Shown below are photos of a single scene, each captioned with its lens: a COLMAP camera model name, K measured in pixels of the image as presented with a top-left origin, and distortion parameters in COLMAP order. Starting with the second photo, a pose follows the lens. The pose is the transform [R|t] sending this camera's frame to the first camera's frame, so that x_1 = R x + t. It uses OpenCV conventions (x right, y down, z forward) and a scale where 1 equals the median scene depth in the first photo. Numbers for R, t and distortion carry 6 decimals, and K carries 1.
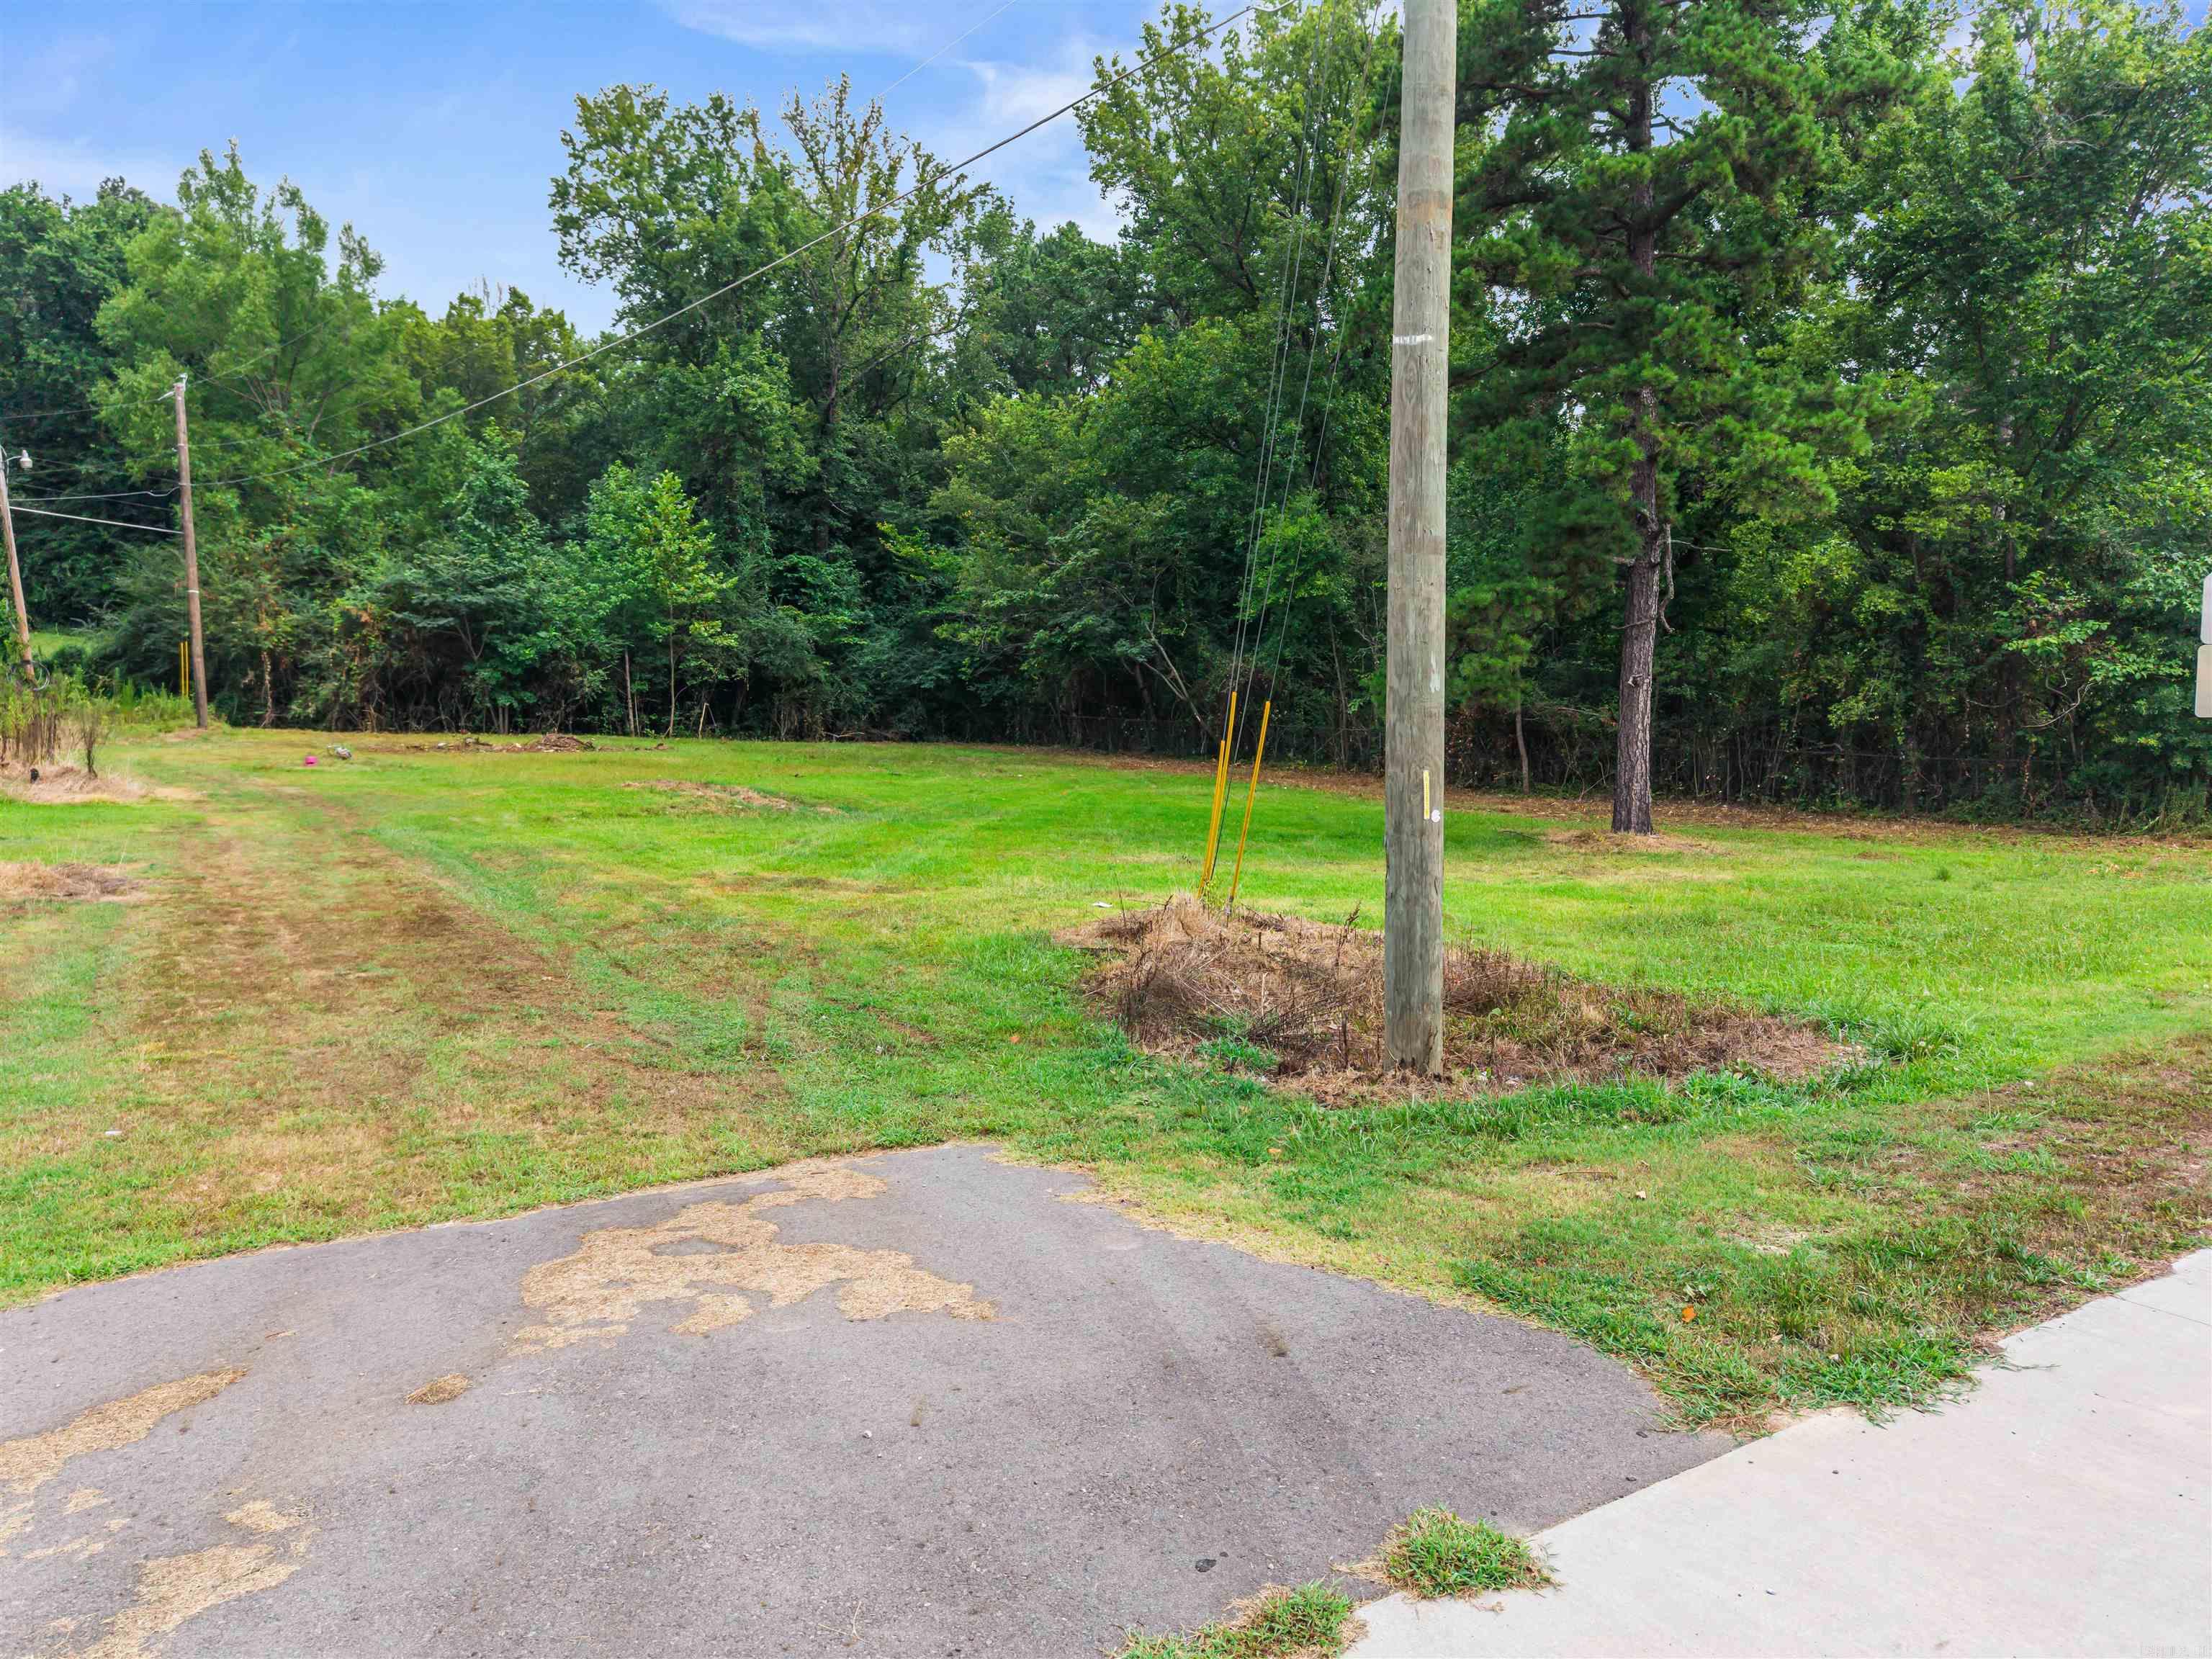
lens RADIAL K [[1547.4, 0, 1106.0], [0, 1547.4, 829.5], [0, 0, 1]] dist [-0.030885, 0.000461]
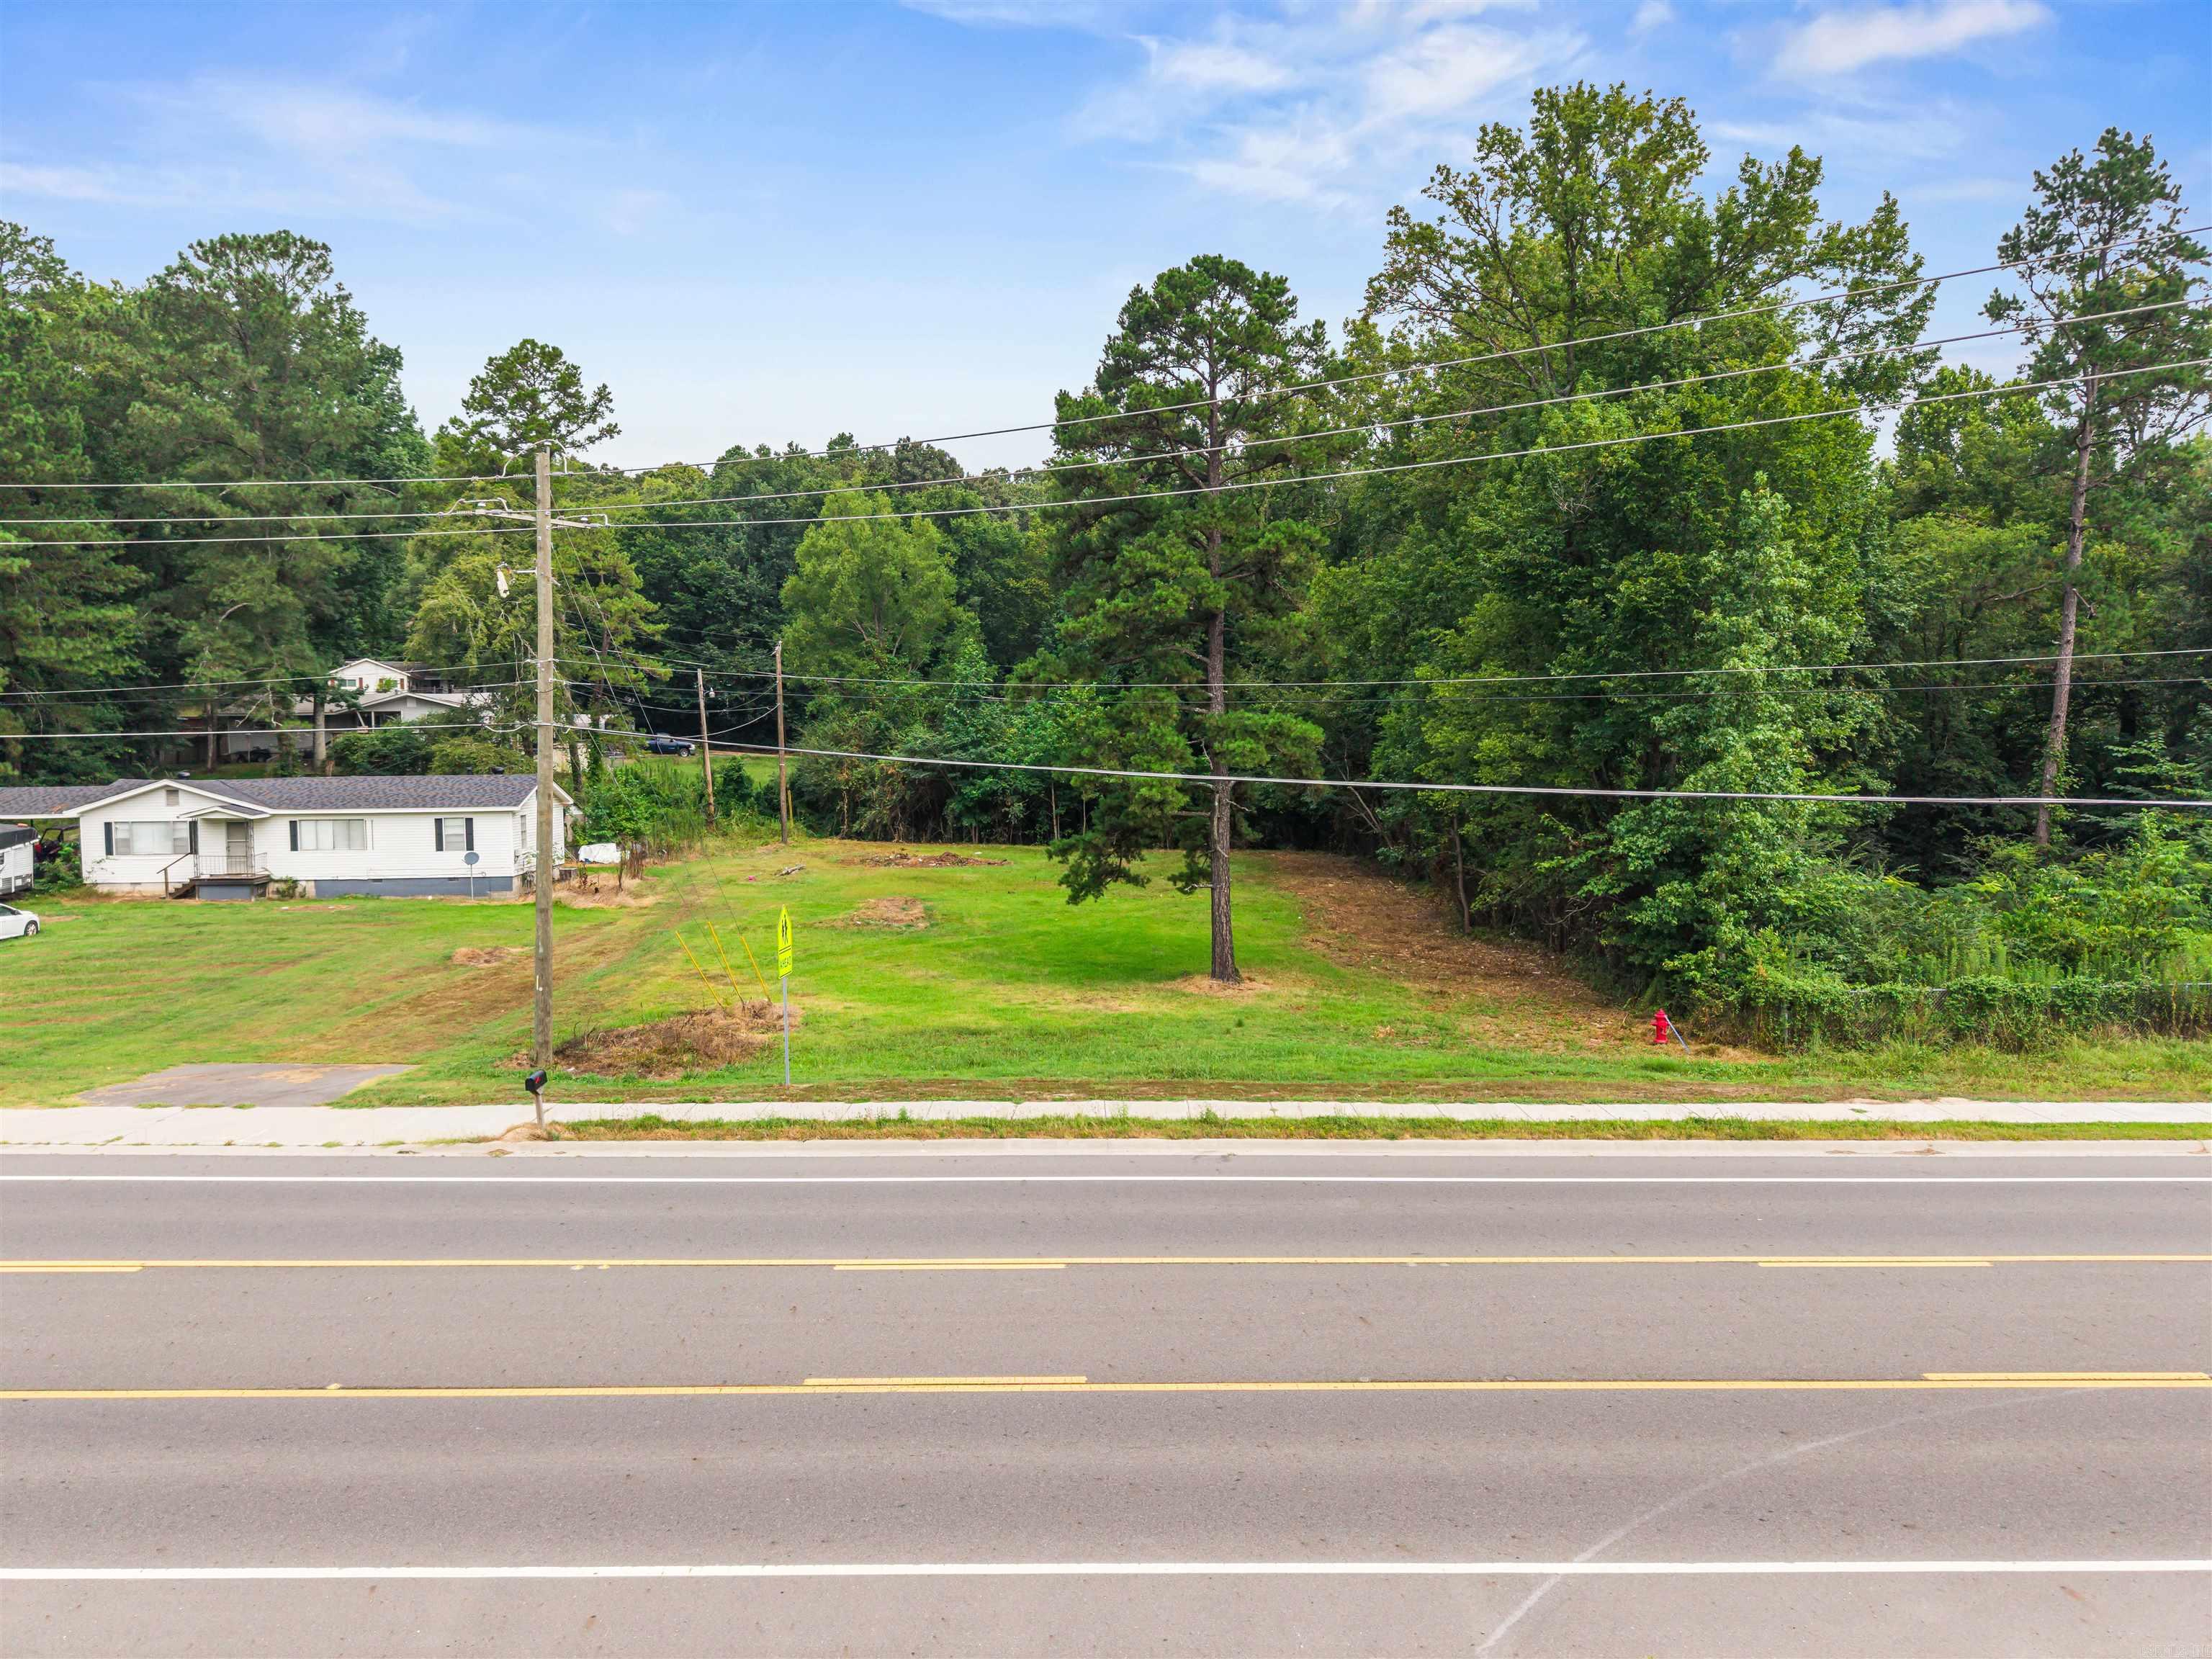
lens RADIAL K [[1521.9, 0, 1106.0], [0, 1521.9, 829.5], [0, 0, 1]] dist [-0.002841, 0.001996]
pose [[0.838035, 0.021882, -0.545178, 0.566894], [-0.032834, 0.999407, -0.010357, -0.064709], [0.544628, 0.026580, 0.838256, -0.215836]]
